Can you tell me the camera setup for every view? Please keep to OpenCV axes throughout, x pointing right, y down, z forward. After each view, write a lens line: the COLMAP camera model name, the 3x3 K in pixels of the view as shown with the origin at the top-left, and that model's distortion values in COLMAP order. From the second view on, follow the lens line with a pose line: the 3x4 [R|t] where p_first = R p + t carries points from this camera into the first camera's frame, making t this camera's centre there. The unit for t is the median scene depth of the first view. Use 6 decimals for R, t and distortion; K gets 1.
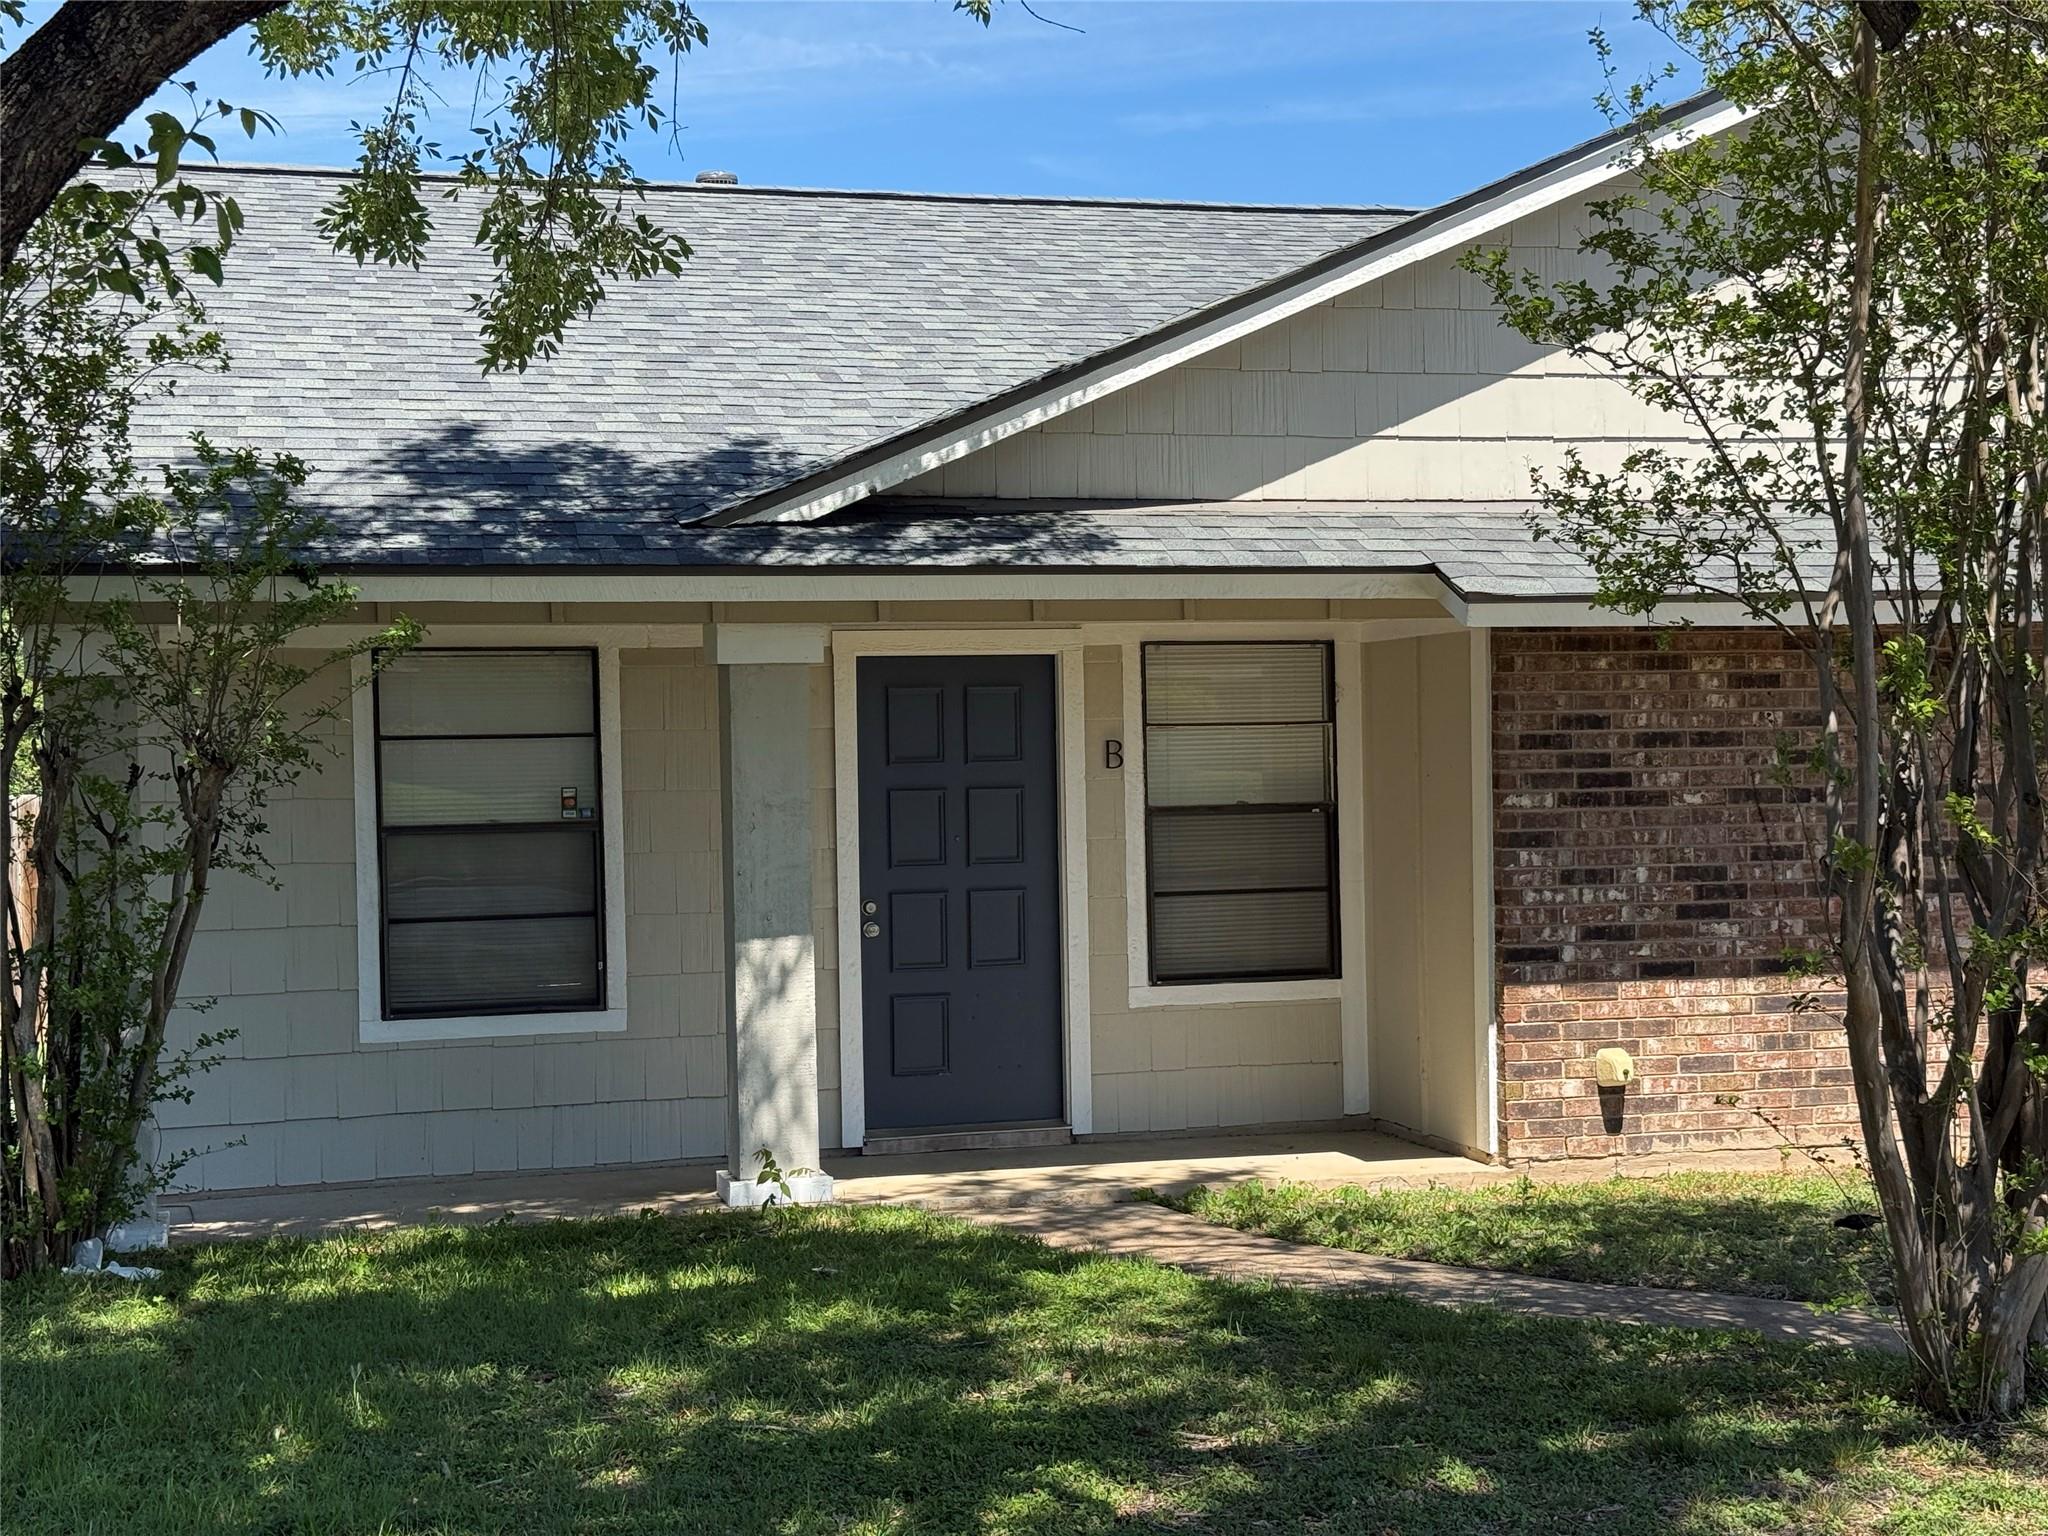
lens RADIAL K [[2906.5, 0, 1020.5], [0, 2906.5, 775.7], [0, 0, 1]] dist [0.126491, 0.000000]
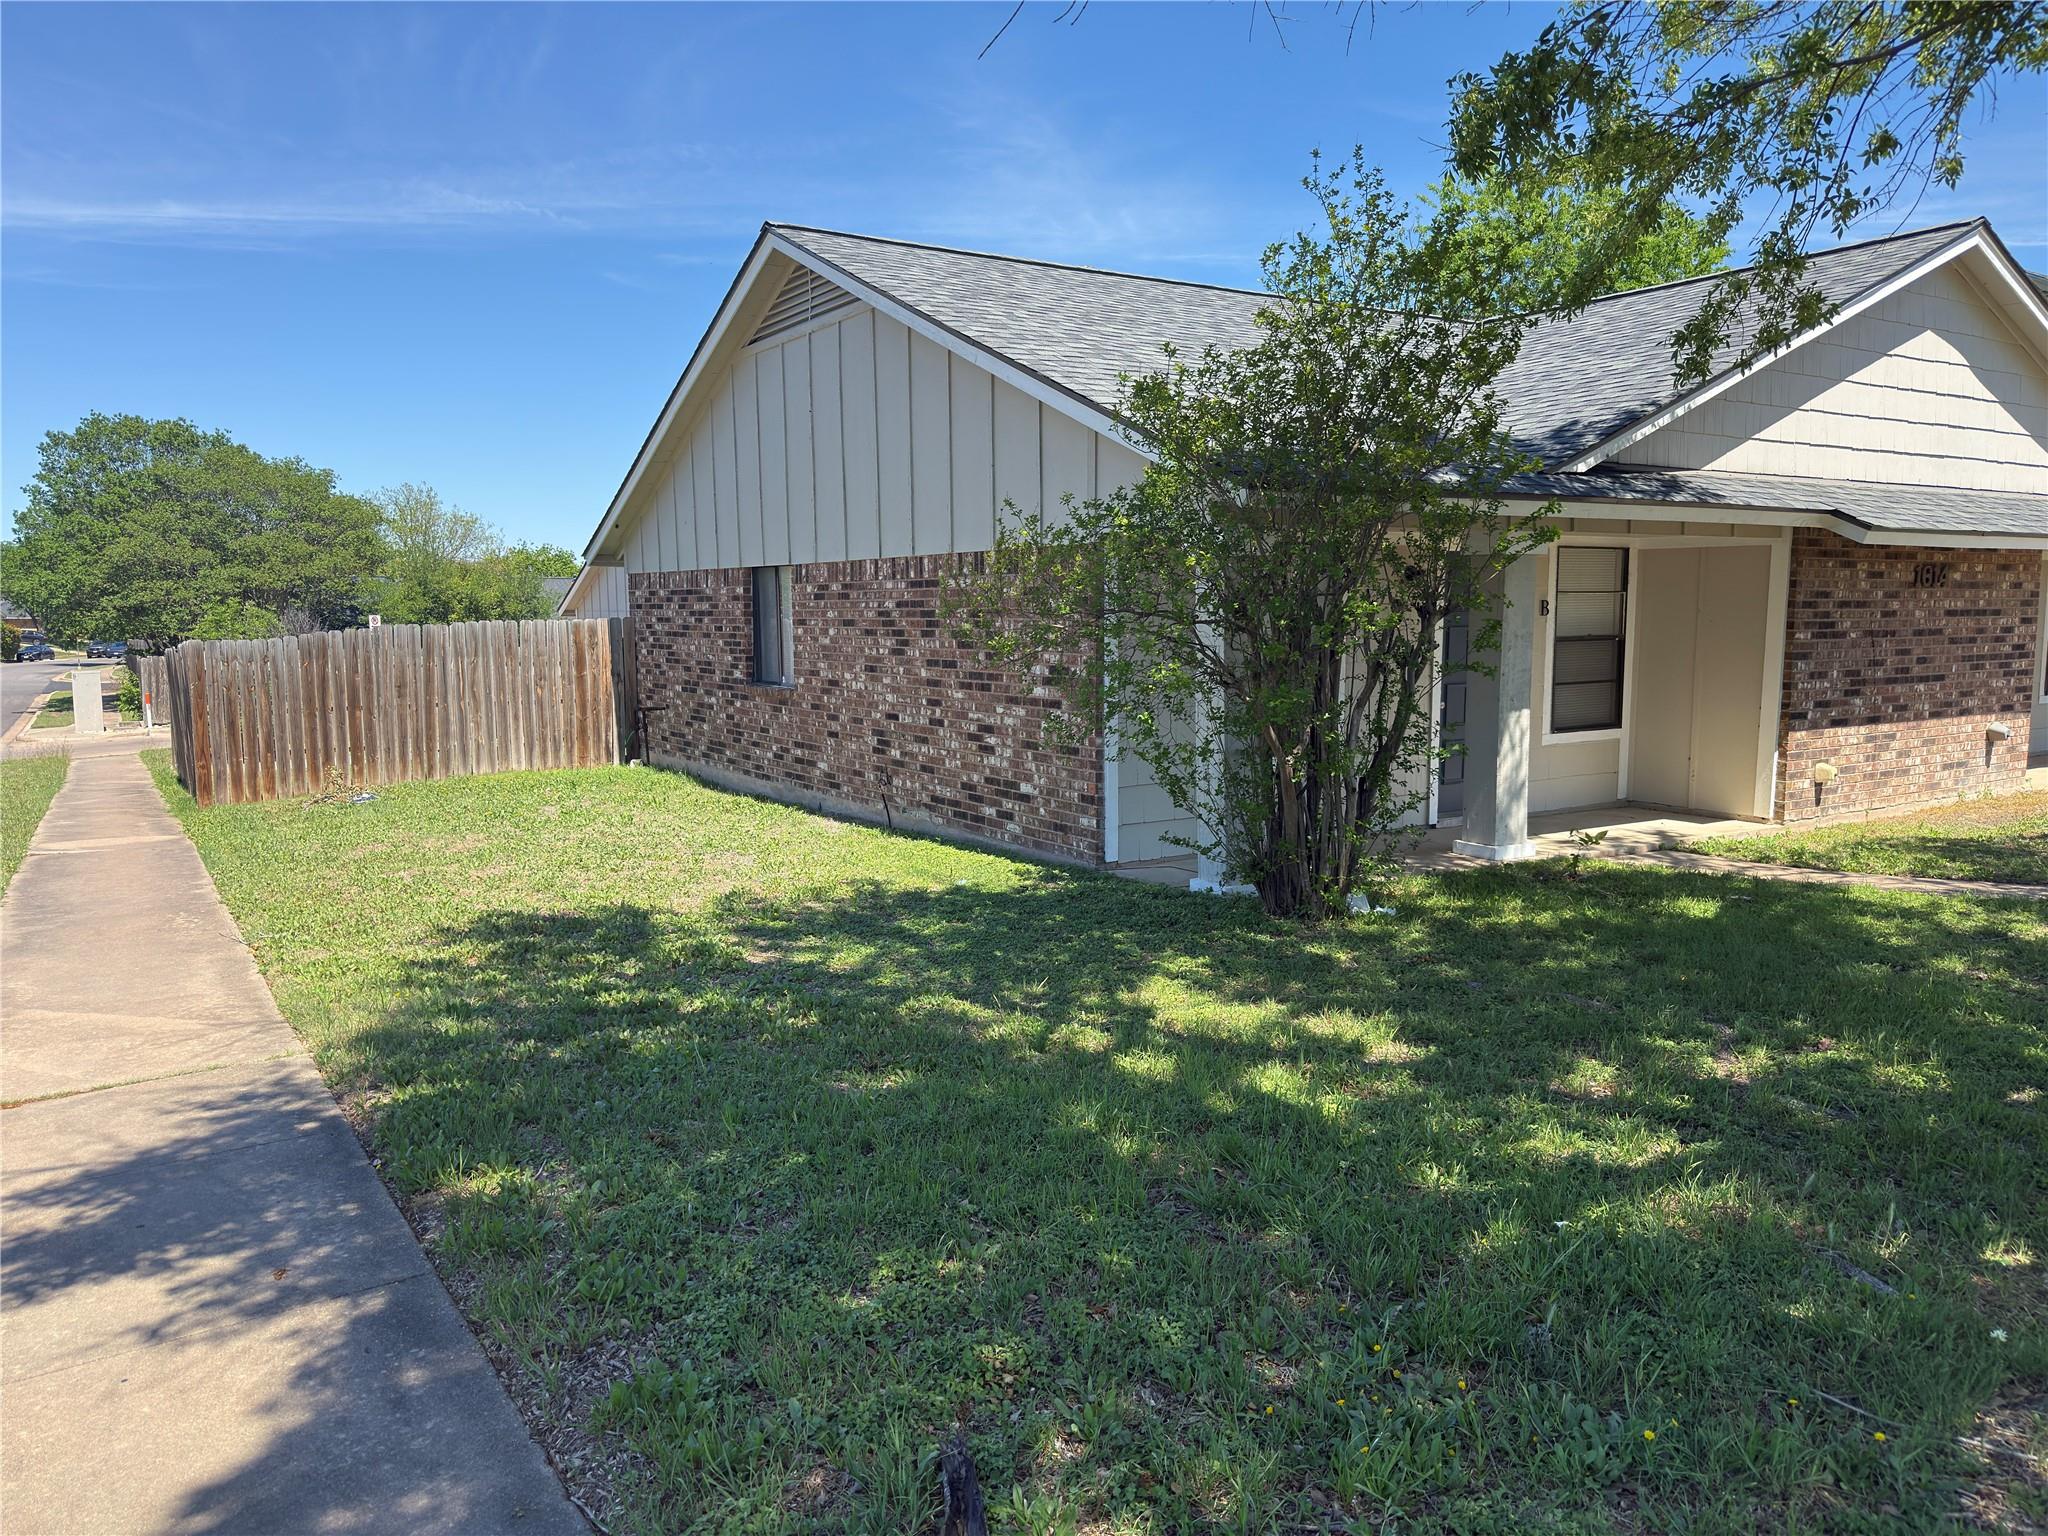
lens RADIAL K [[1451.4, 0, 1024.9], [0, 1451.4, 772.4], [0, 0, 1]] dist [0.053703, -0.073501]
pose [[0.955916, -0.018767, 0.293040, -0.908281], [-0.013310, 0.994160, 0.107088, 0.002379], [-0.293338, -0.106268, 0.950084, 0.340614]]
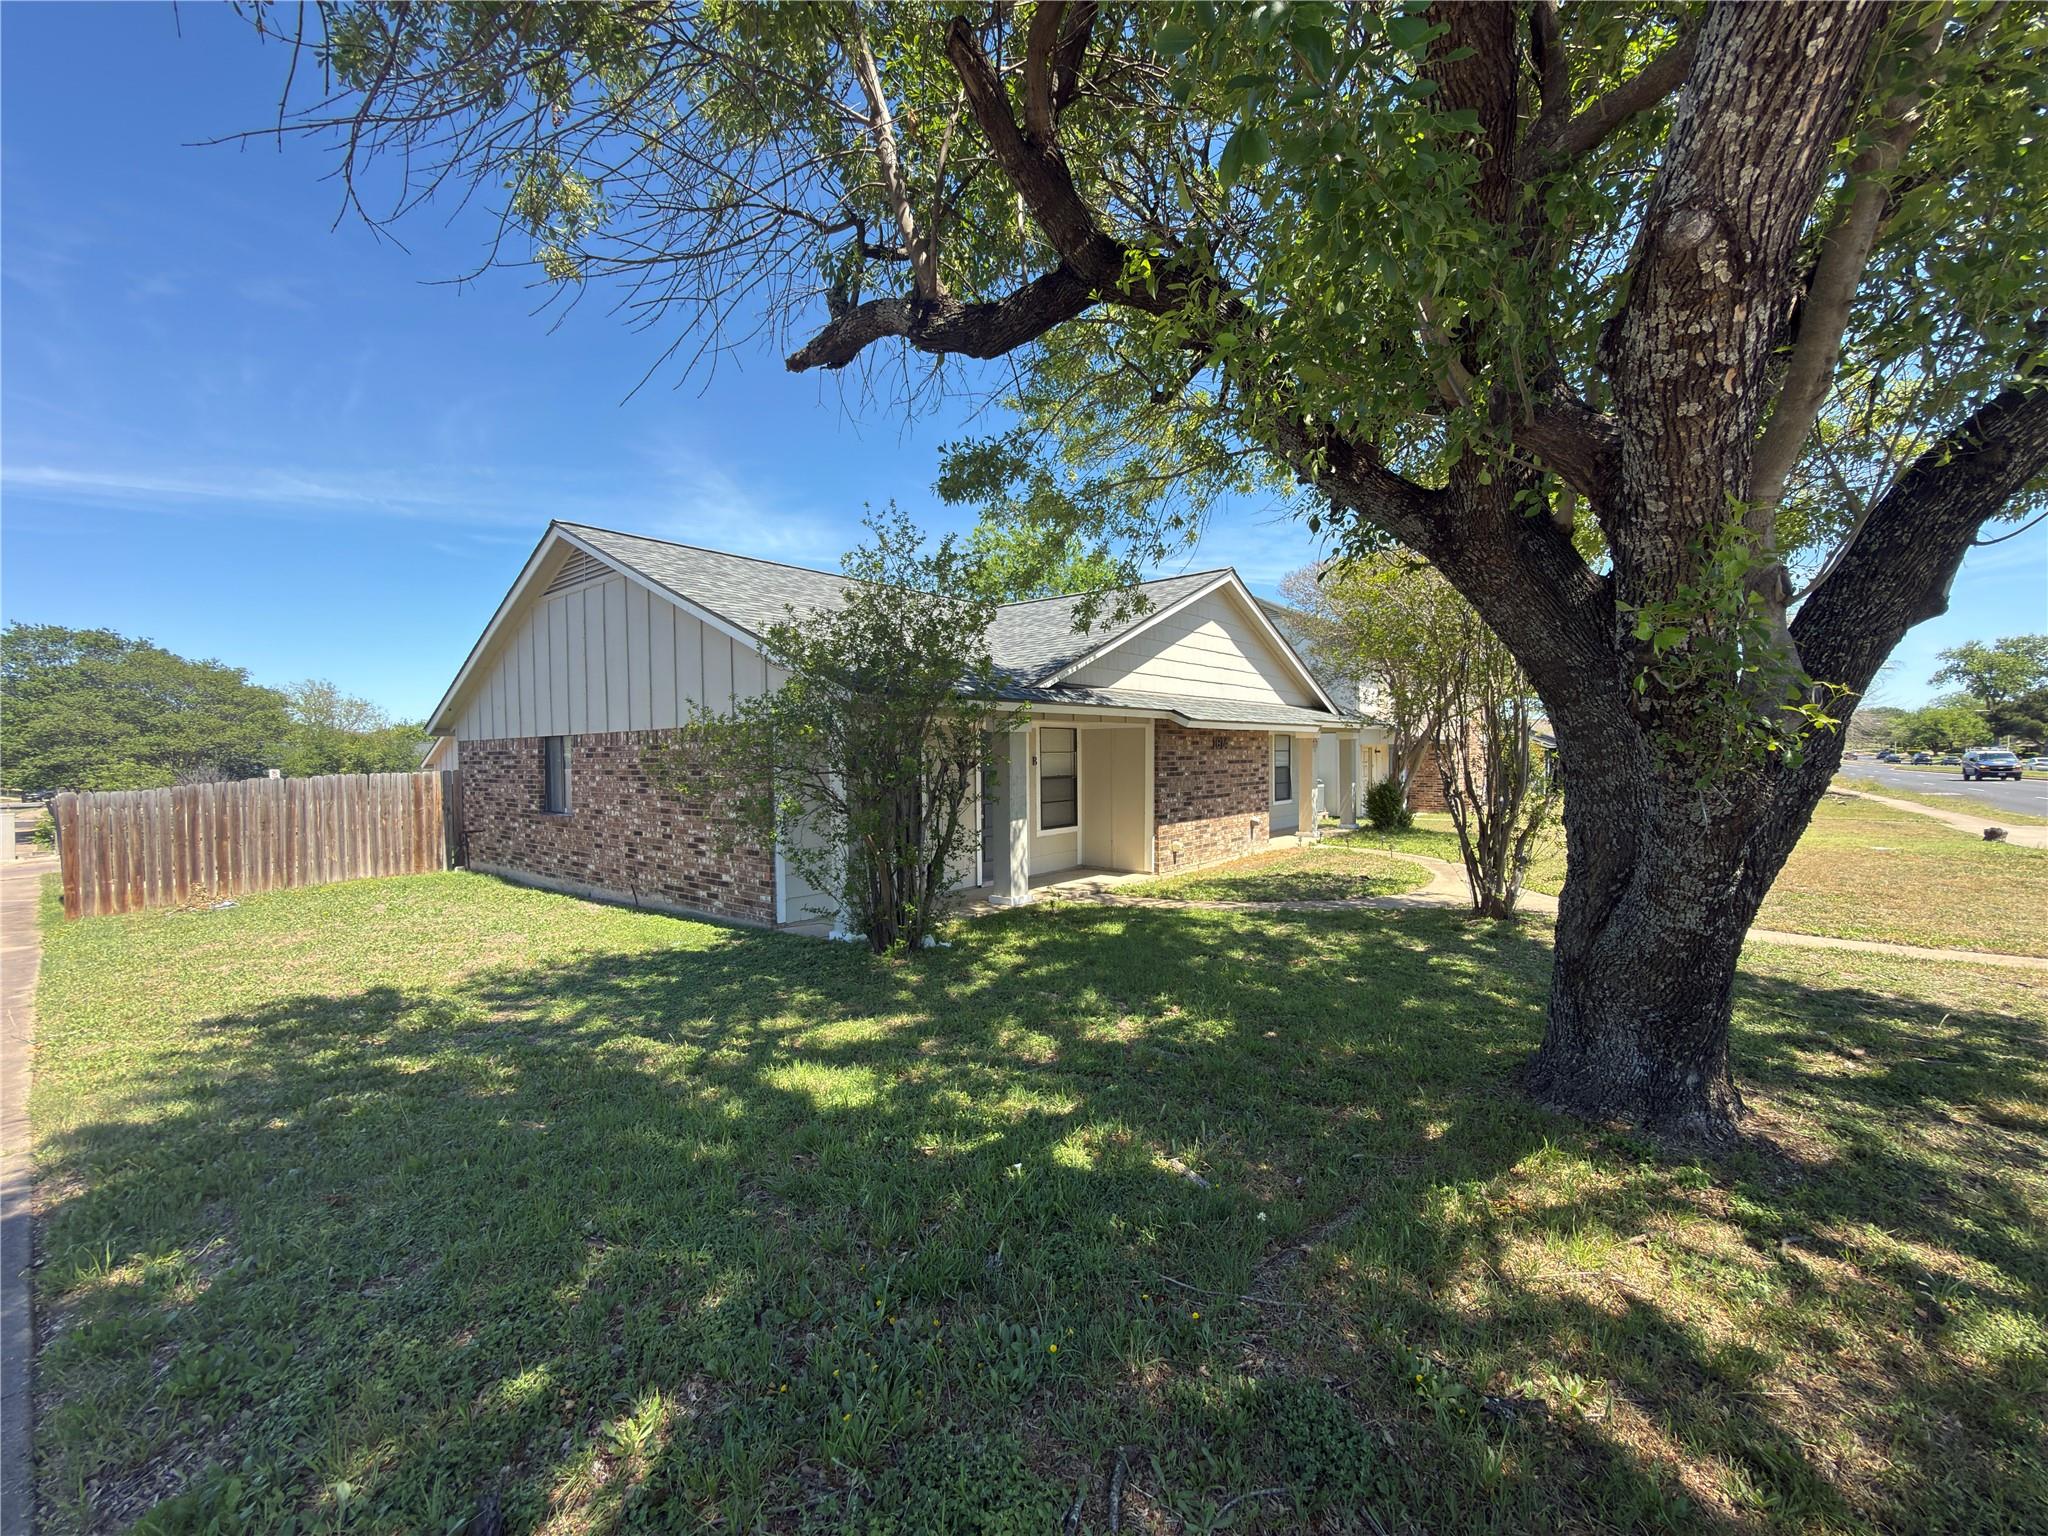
lens RADIAL K [[827.9, 0, 1033.6], [0, 827.9, 766.7], [0, 0, 1]] dist [0.001410, -0.000003]
pose [[0.813813, 0.002041, 0.581123, -0.848476], [-0.003700, 0.999992, 0.001669, -0.003755], [-0.581115, -0.003509, 0.813814, 0.378601]]
